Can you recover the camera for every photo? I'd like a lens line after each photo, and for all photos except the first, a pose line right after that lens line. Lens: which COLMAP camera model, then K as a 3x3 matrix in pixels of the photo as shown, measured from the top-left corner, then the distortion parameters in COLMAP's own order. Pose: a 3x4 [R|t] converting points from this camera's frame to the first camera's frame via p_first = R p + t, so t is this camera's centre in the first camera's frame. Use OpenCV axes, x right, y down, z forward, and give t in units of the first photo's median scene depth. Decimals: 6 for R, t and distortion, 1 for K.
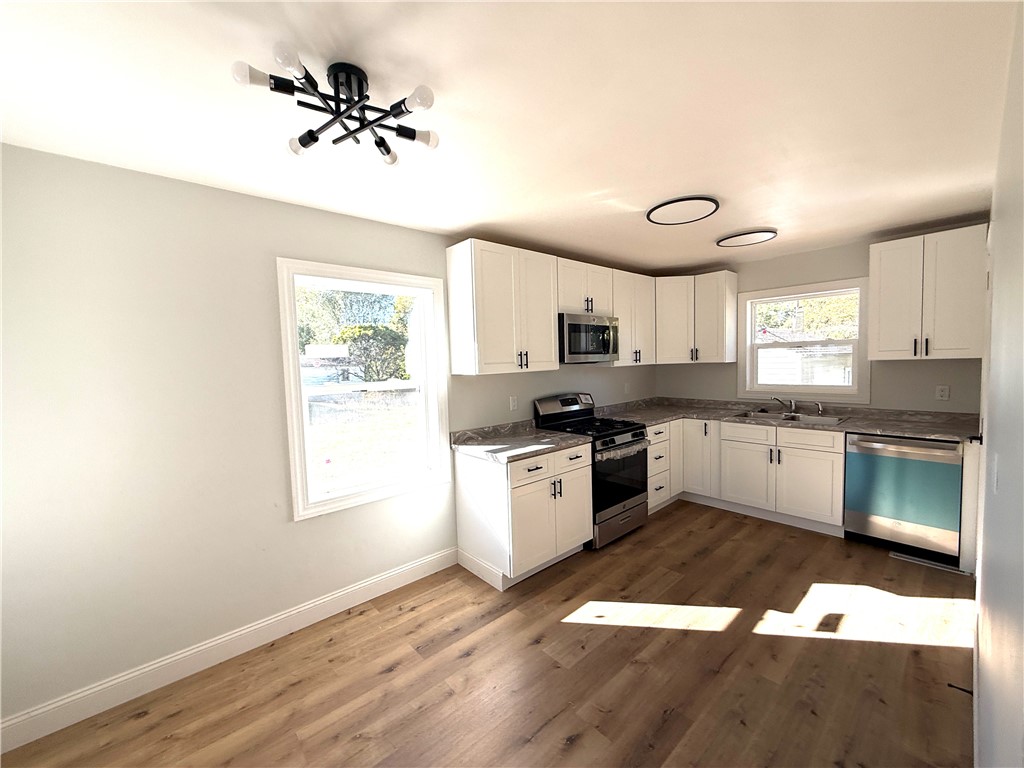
lens RADIAL K [[406.9, 0, 512.0], [0, 406.9, 384.0], [0, 0, 1]] dist [0.002038, -0.000680]
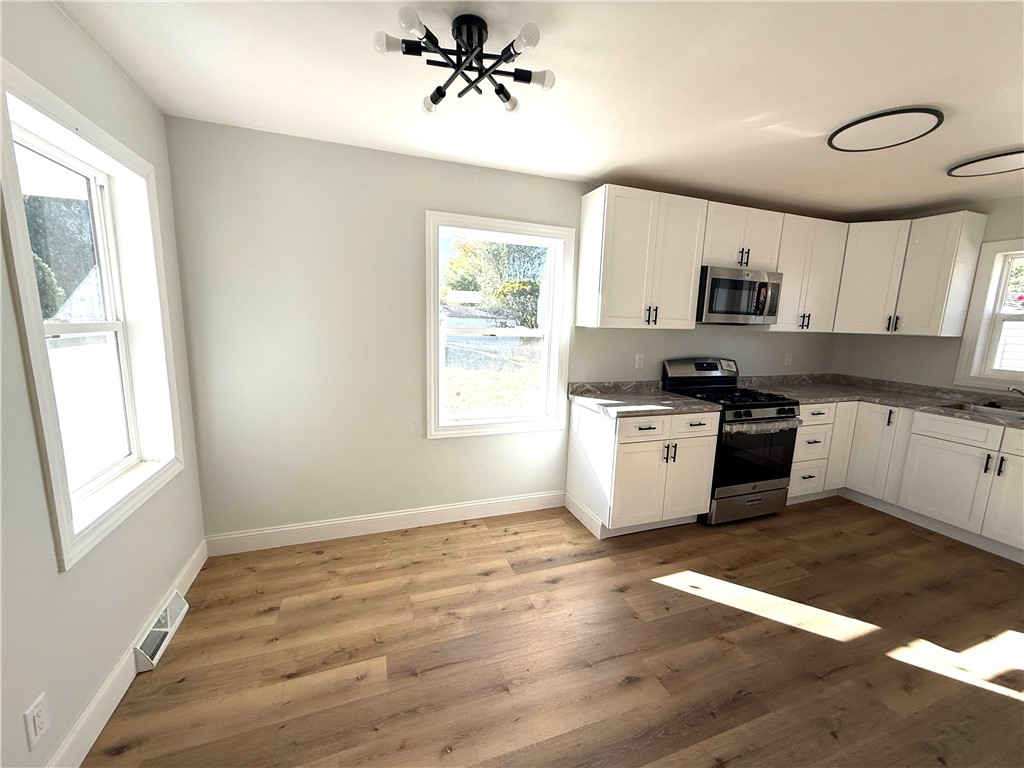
lens RADIAL K [[406.9, 0, 512.0], [0, 406.9, 384.0], [0, 0, 1]] dist [0.002038, -0.000680]
pose [[0.929378, 0.114051, -0.351067, 0.089694], [-0.078391, 0.990359, 0.114211, 0.018567], [0.360708, -0.078625, 0.929359, -0.010995]]
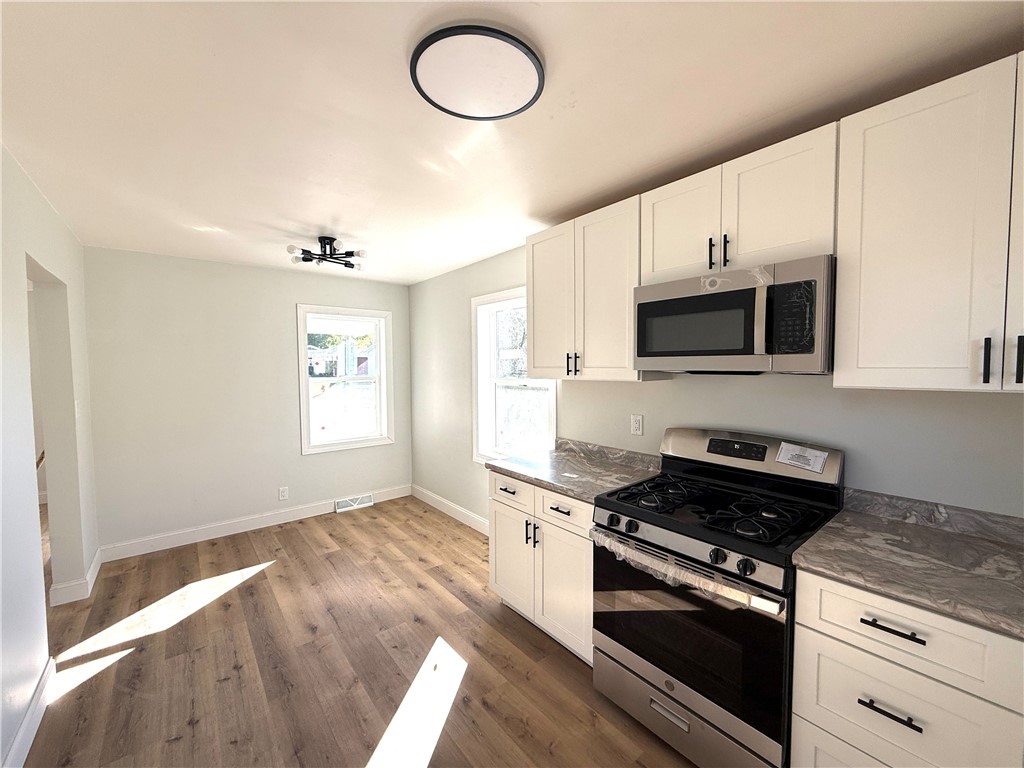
lens RADIAL K [[406.9, 0, 512.0], [0, 406.9, 384.0], [0, 0, 1]] dist [0.002038, -0.000680]
pose [[-0.037960, 0.075718, -0.996406, 0.936612], [-0.048976, 0.995786, 0.077536, -0.088847], [0.998078, 0.051743, -0.034092, 1.066662]]
